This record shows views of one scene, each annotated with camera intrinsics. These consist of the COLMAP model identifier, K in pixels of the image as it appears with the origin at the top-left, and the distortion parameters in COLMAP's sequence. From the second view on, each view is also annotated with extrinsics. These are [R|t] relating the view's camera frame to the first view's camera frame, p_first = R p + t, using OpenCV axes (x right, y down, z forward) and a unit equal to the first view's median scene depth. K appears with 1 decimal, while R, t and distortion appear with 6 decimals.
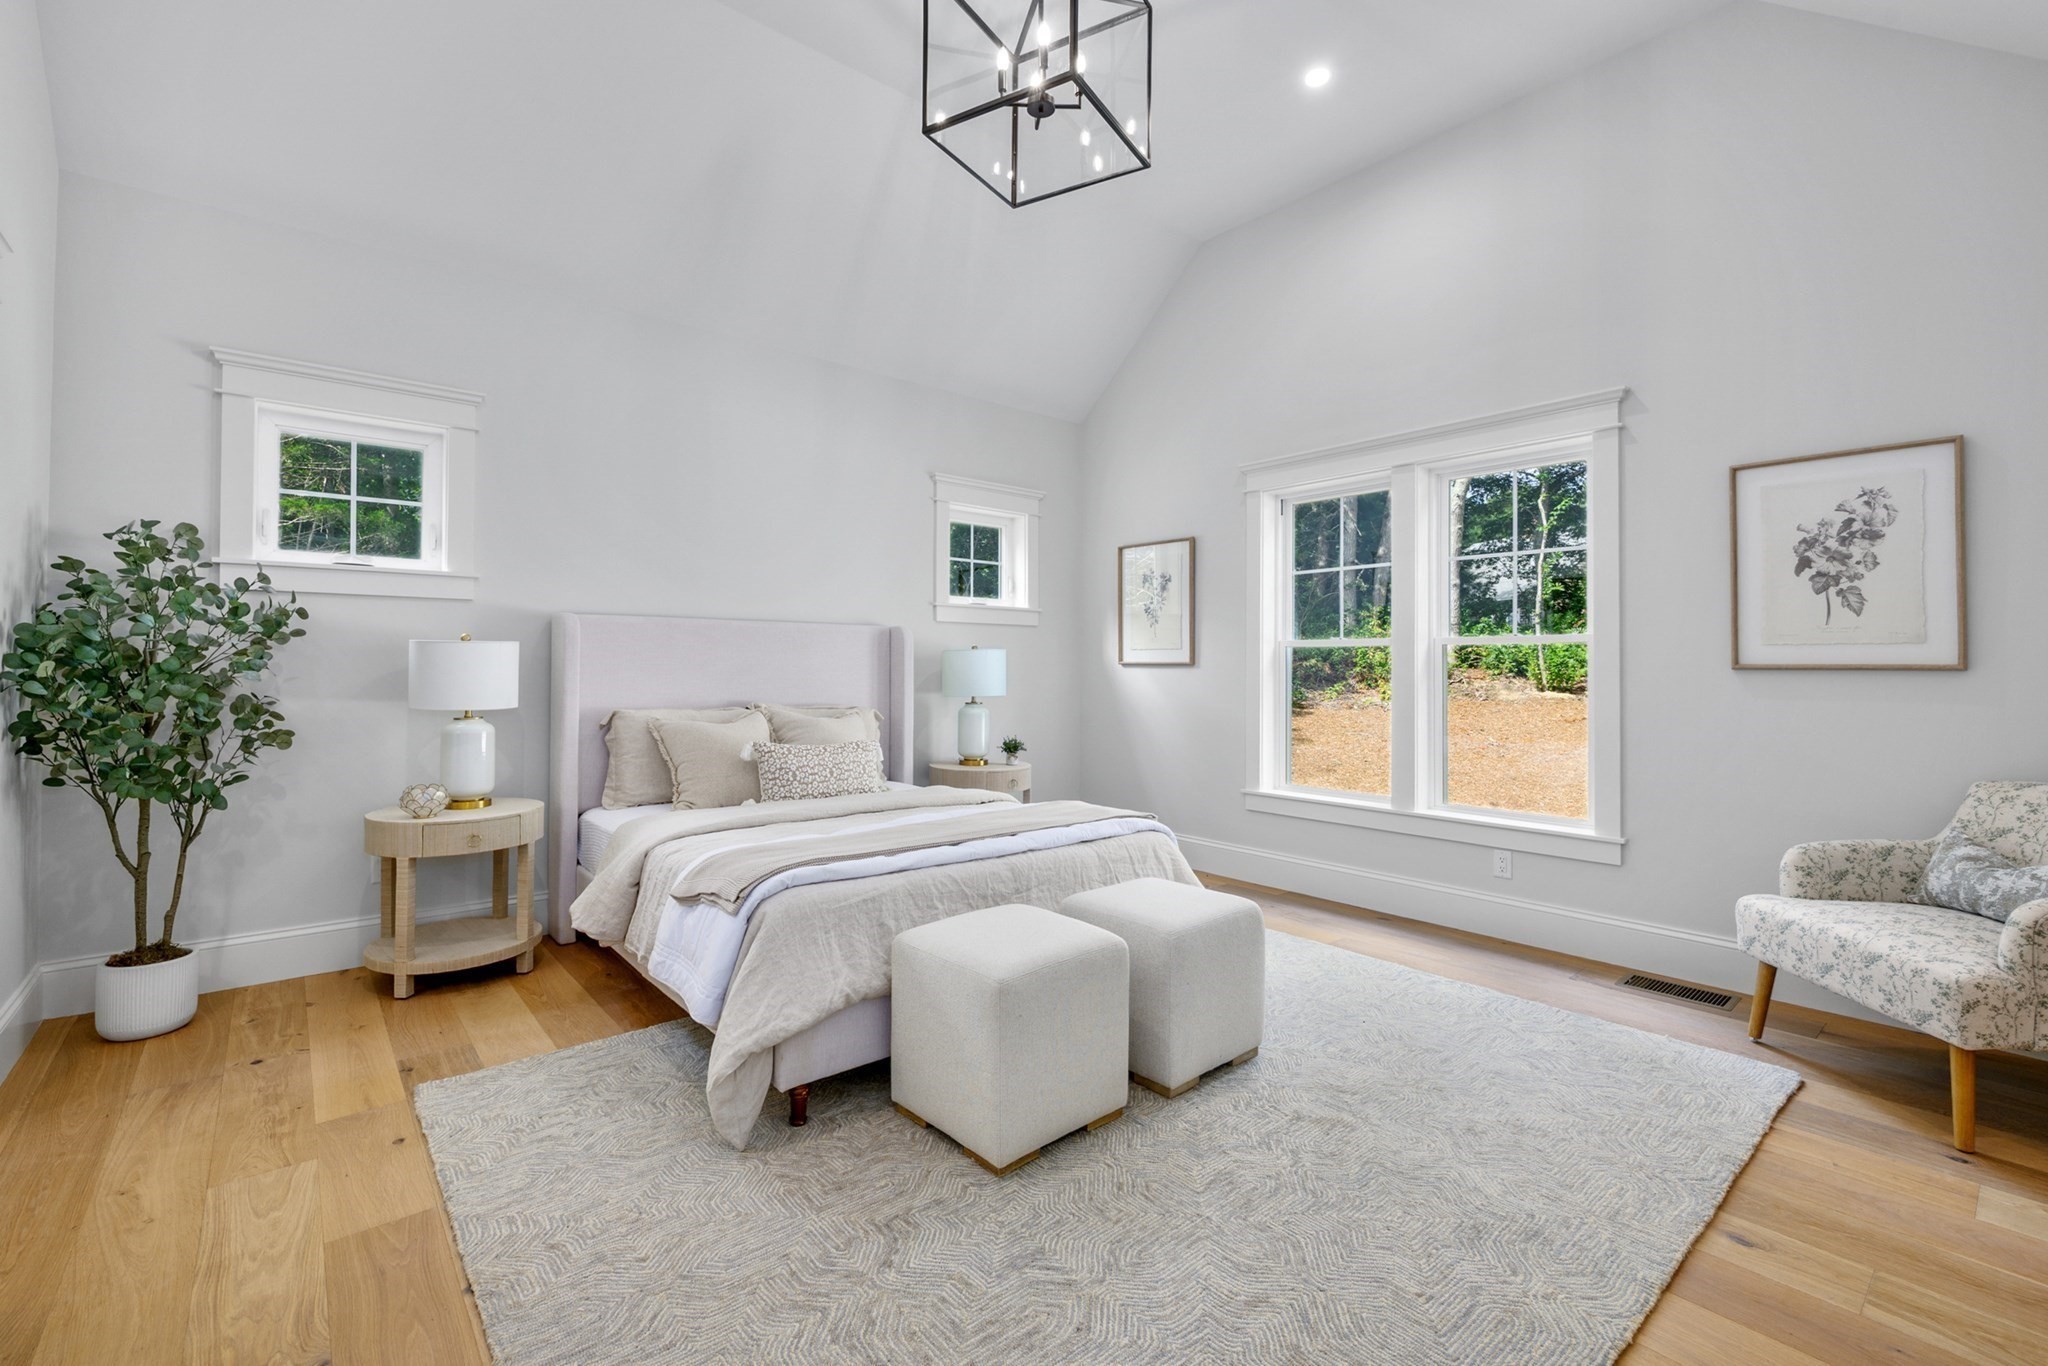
lens RADIAL K [[873.7, 0, 1022.7], [0, 873.7, 664.5], [0, 0, 1]] dist [-0.002031, 0.000205]
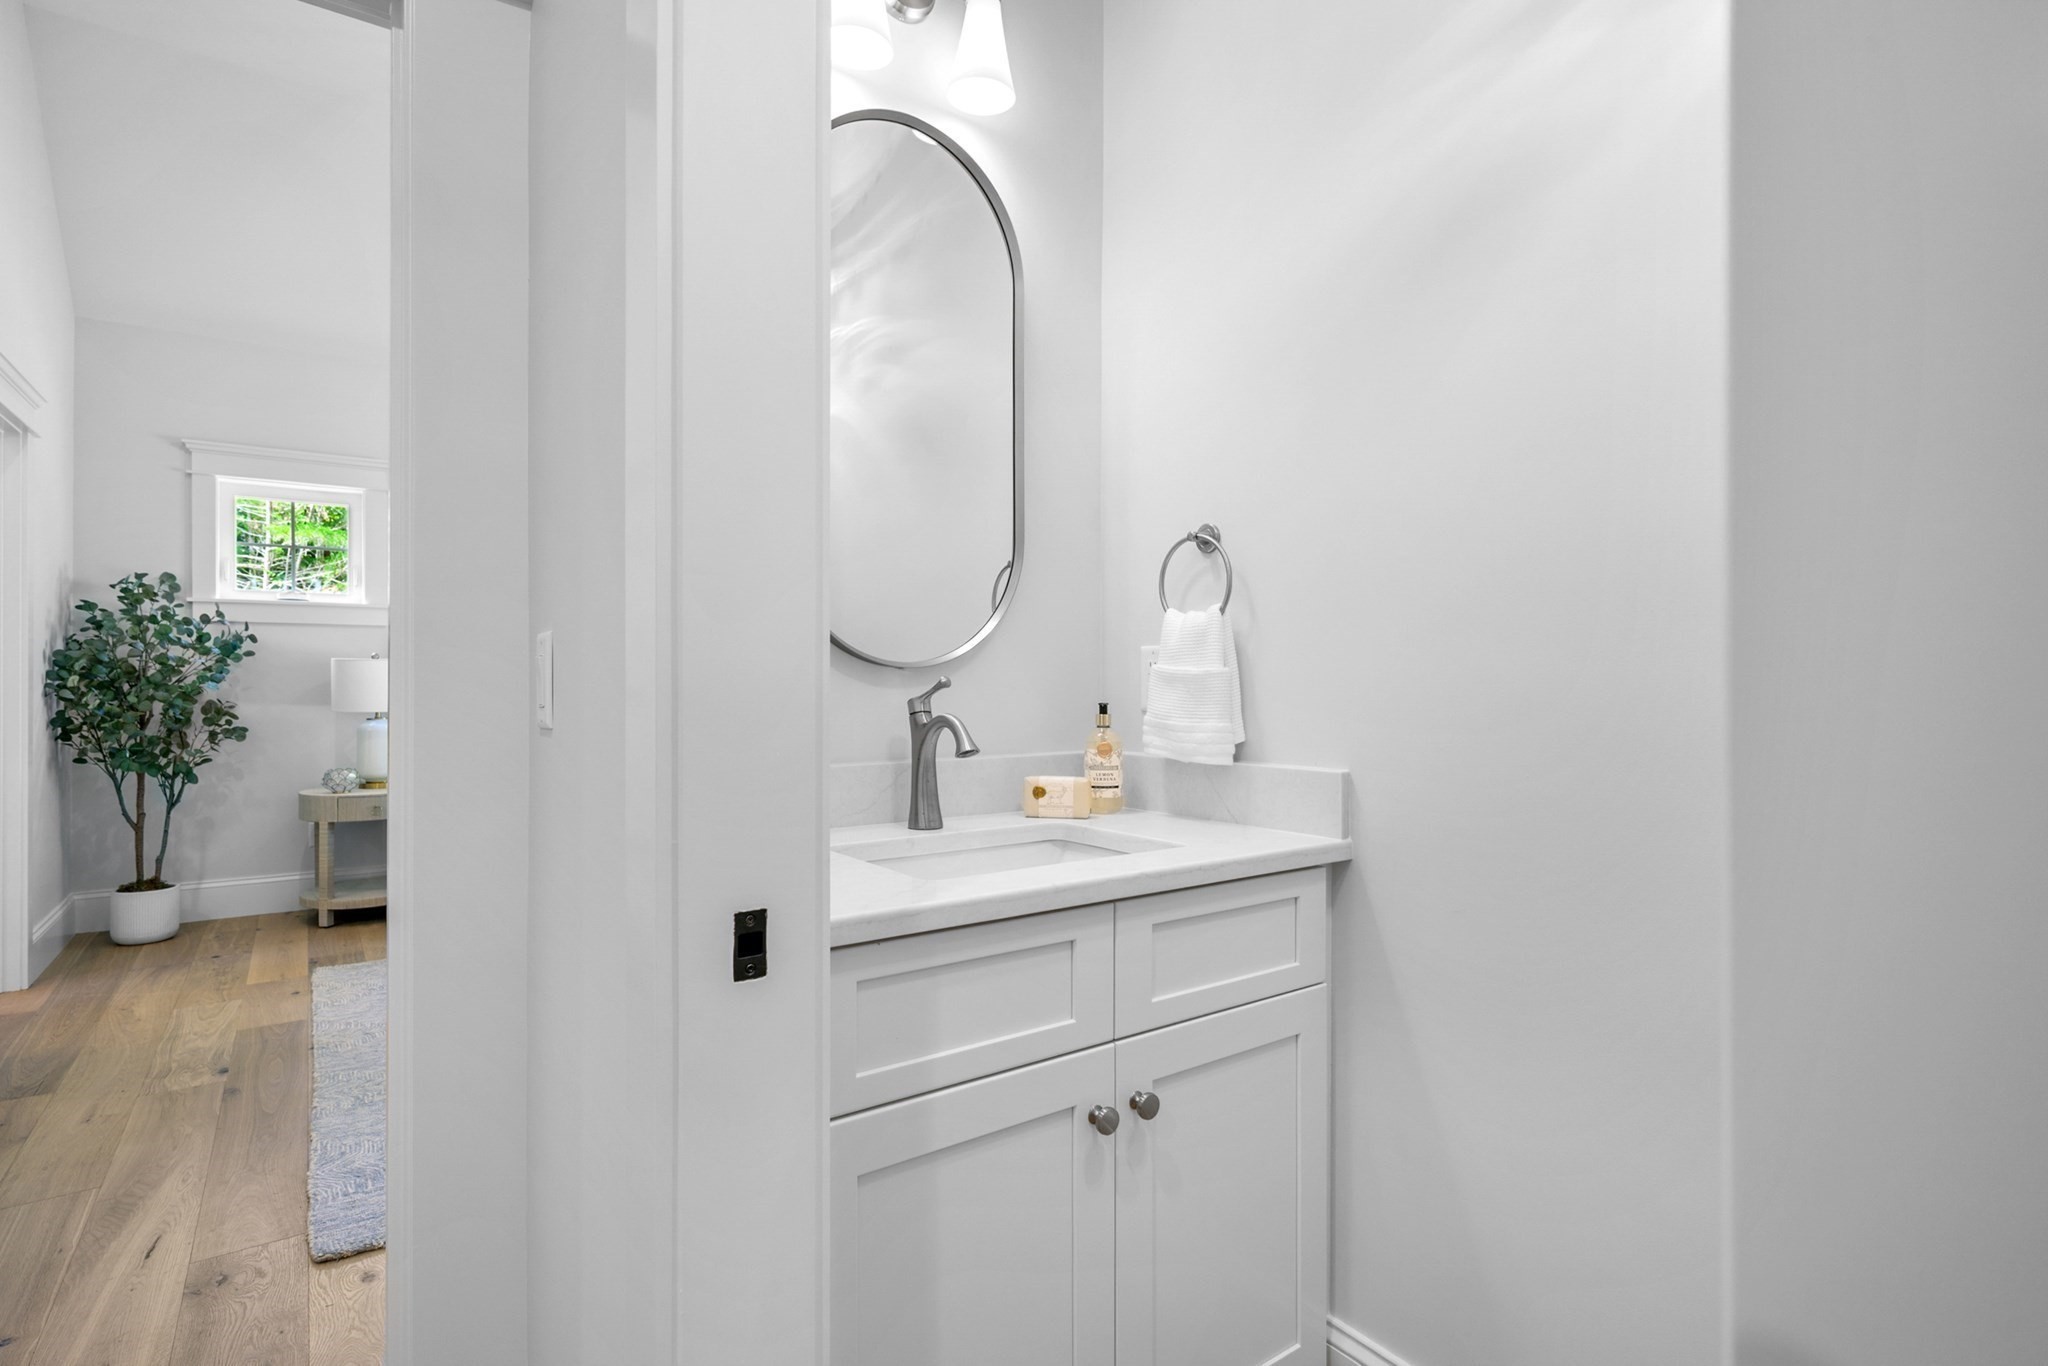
lens RADIAL K [[991.3, 0, 1025.1], [0, 991.3, 691.6], [0, 0, 1]] dist [0.000346, -0.000363]
pose [[0.997054, -0.001814, -0.076680, 0.507577], [0.003051, 0.999867, 0.016021, 0.001102], [0.076641, -0.016207, 0.996927, -0.453931]]
